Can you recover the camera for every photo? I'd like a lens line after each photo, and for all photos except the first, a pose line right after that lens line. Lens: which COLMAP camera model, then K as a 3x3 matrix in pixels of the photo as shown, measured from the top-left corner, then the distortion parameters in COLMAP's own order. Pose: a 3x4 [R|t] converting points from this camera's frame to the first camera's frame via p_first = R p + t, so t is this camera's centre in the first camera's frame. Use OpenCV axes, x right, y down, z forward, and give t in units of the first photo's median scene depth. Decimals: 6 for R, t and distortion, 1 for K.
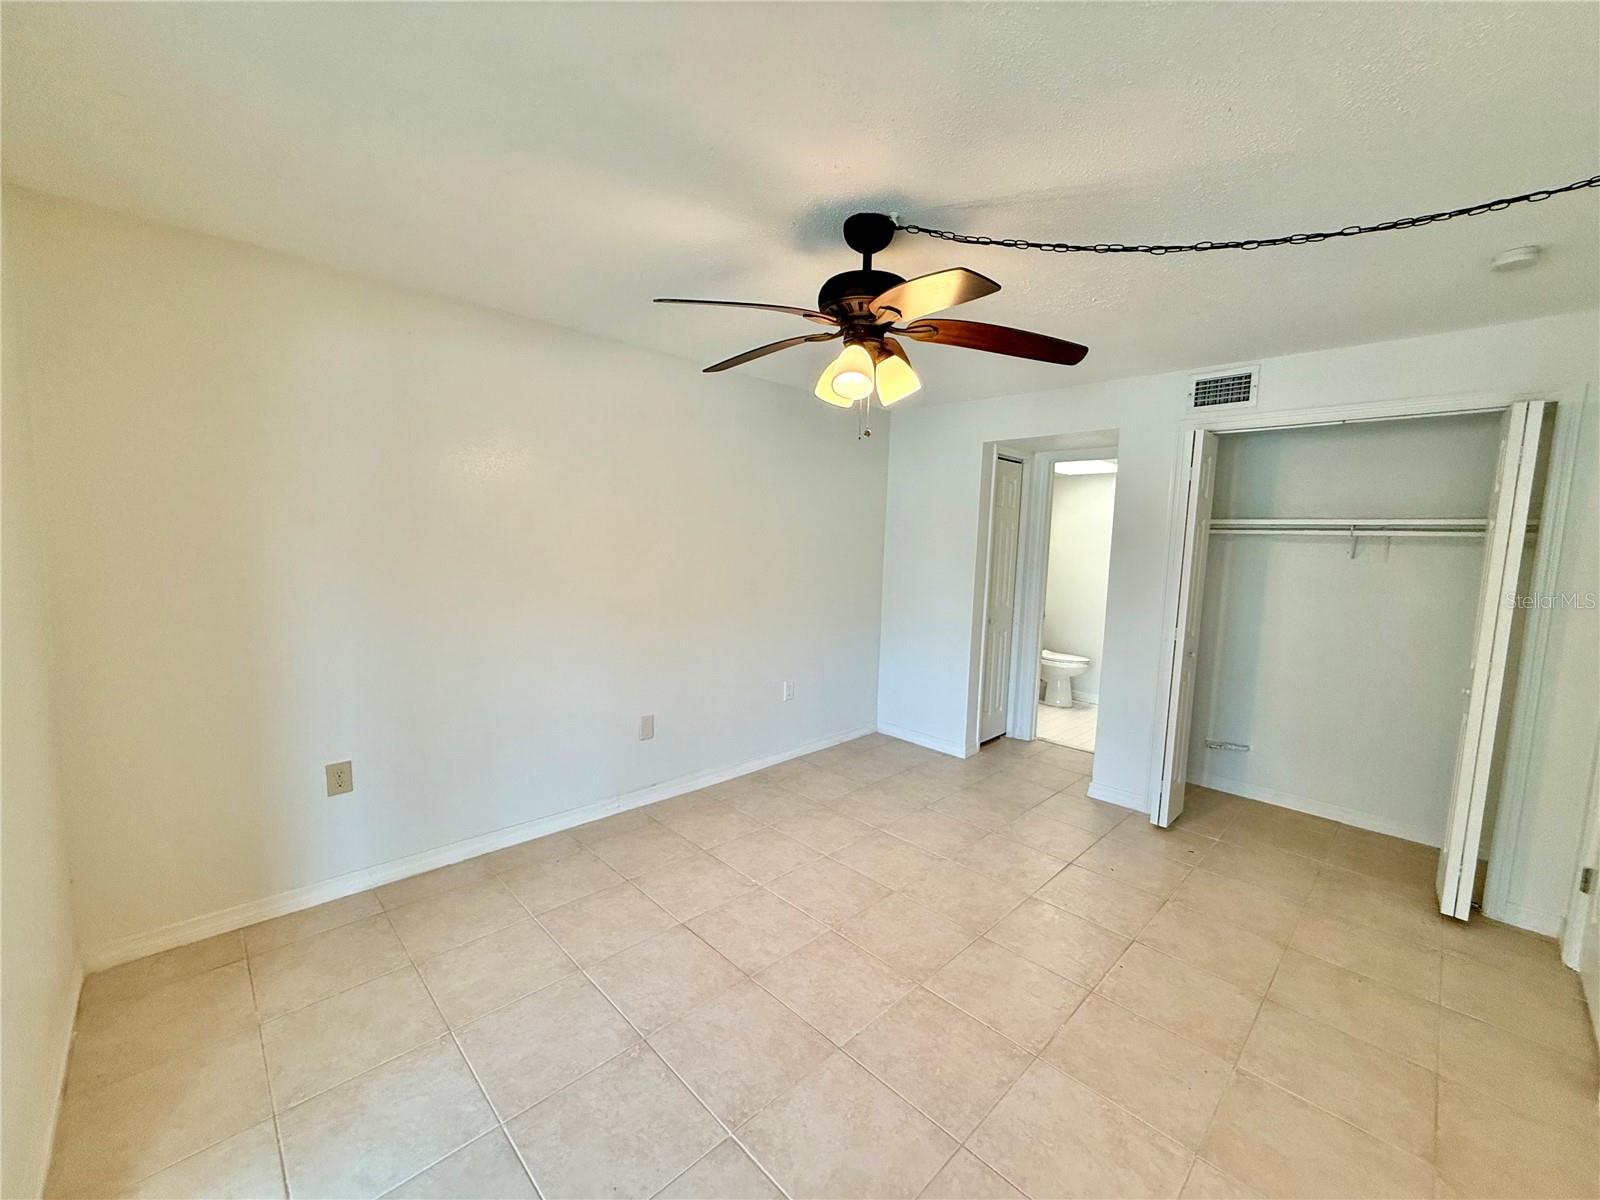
lens RADIAL K [[638.6, 0, 790.1], [0, 638.6, 603.7], [0, 0, 1]] dist [-0.001860, 0.000128]
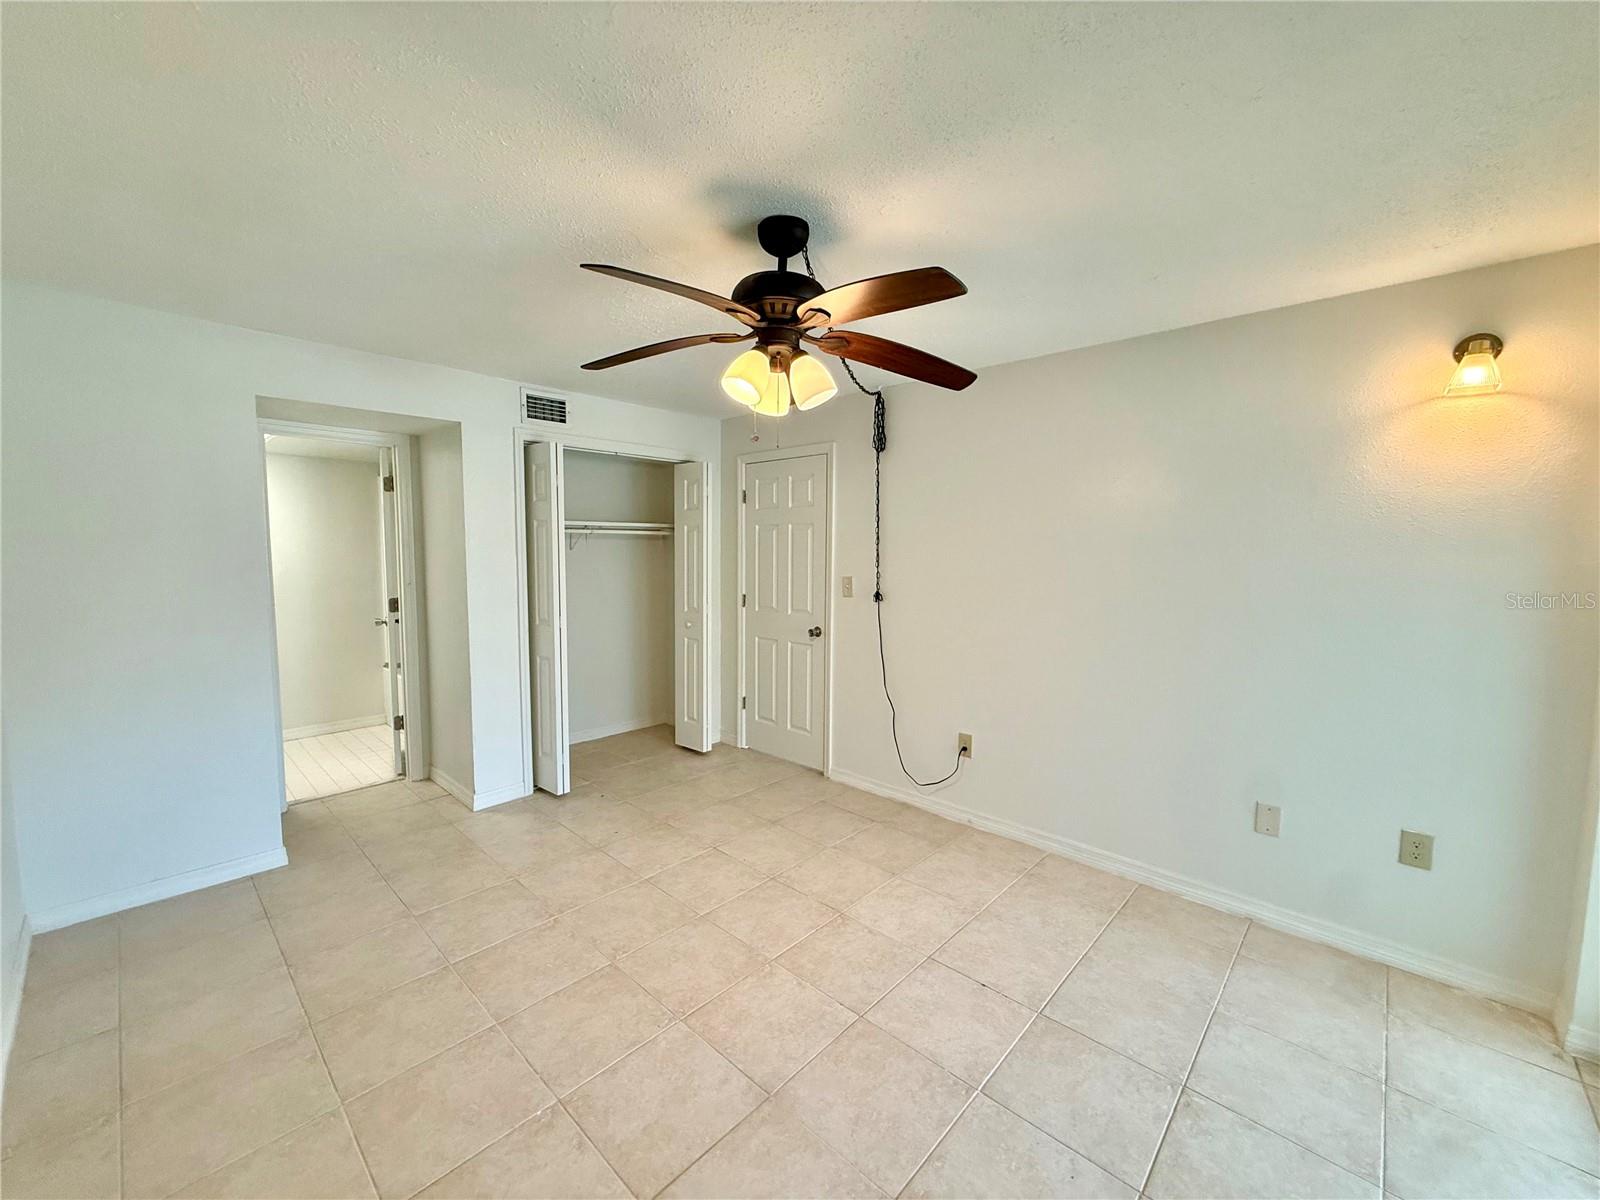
lens RADIAL K [[638.6, 0, 789.9], [0, 638.6, 604.4], [0, 0, 1]] dist [-0.001860, 0.000128]
pose [[-0.048051, -0.122505, 0.991304, -0.680985], [0.097009, 0.987186, 0.126698, -0.112007], [-0.994123, 0.102254, -0.035551, 0.811230]]
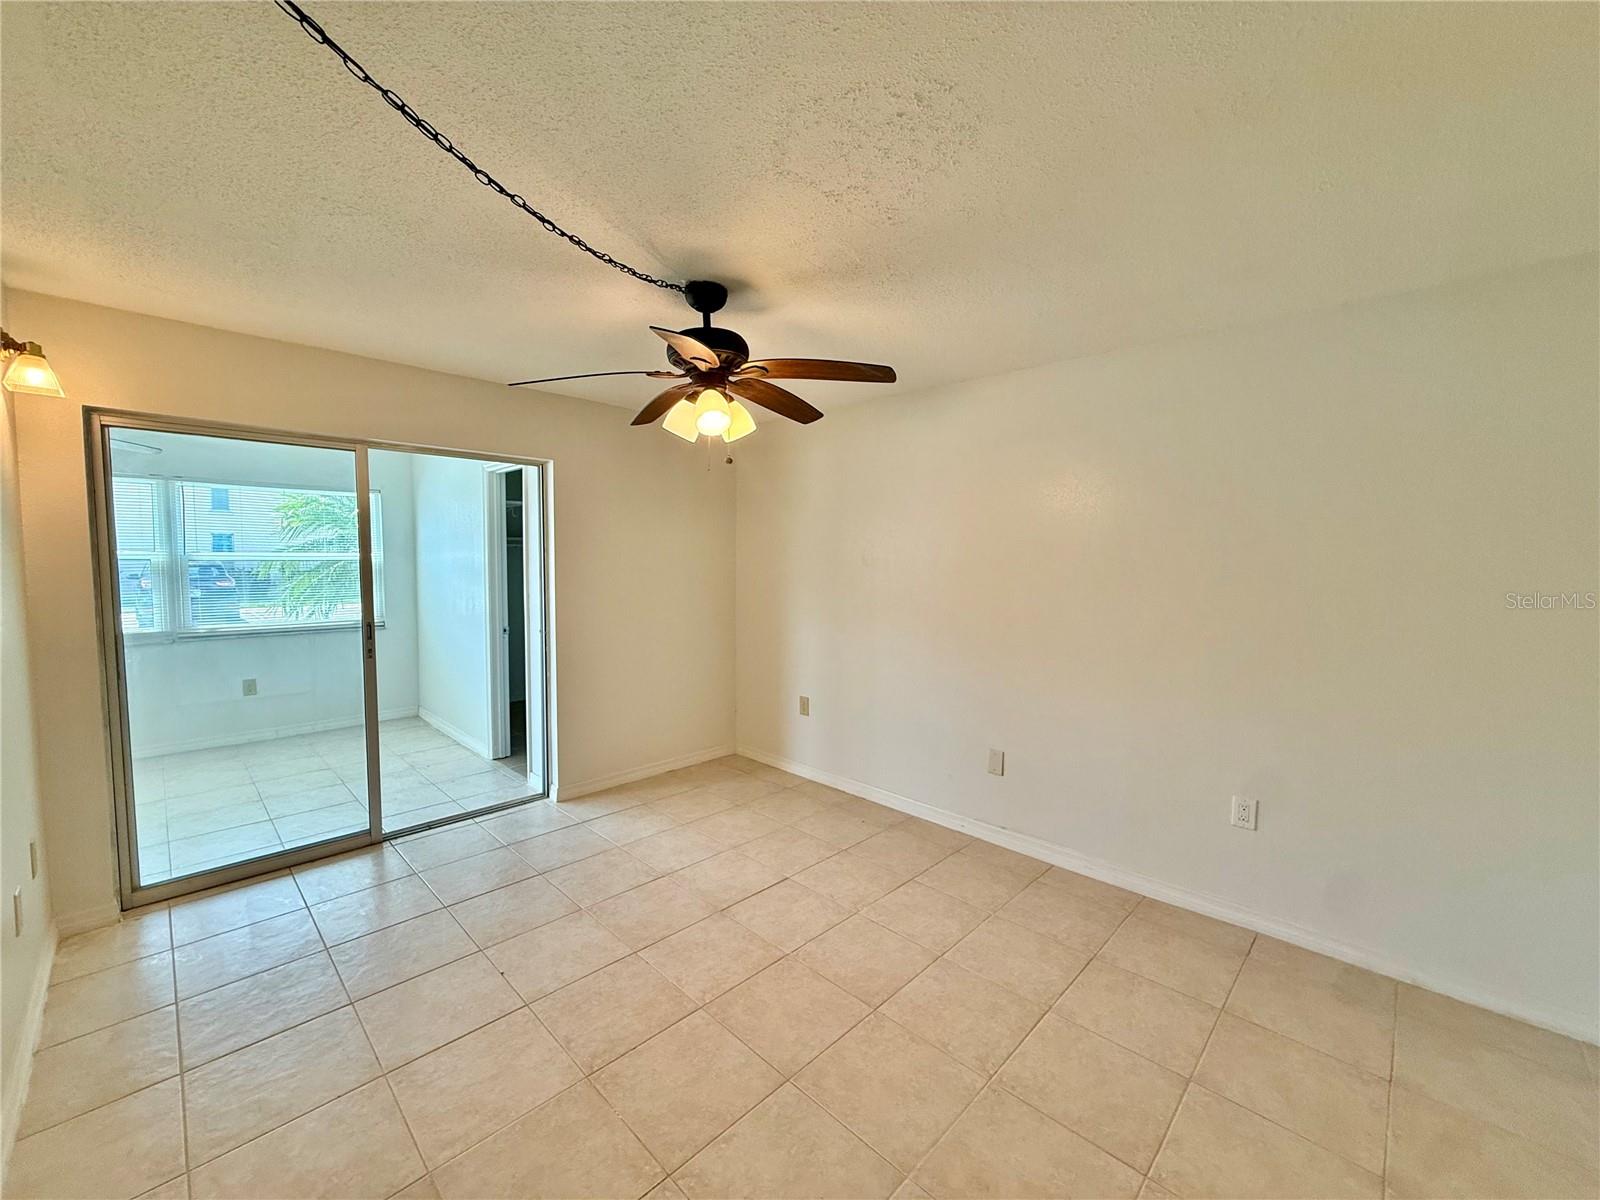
lens RADIAL K [[638.6, 0, 796.6], [0, 638.6, 600.2], [0, 0, 1]] dist [-0.001860, 0.000128]
pose [[0.030220, 0.038357, -0.998807, 0.999591], [-0.116154, 0.992628, 0.034606, -0.065101], [0.992771, 0.114970, 0.034453, 0.891497]]
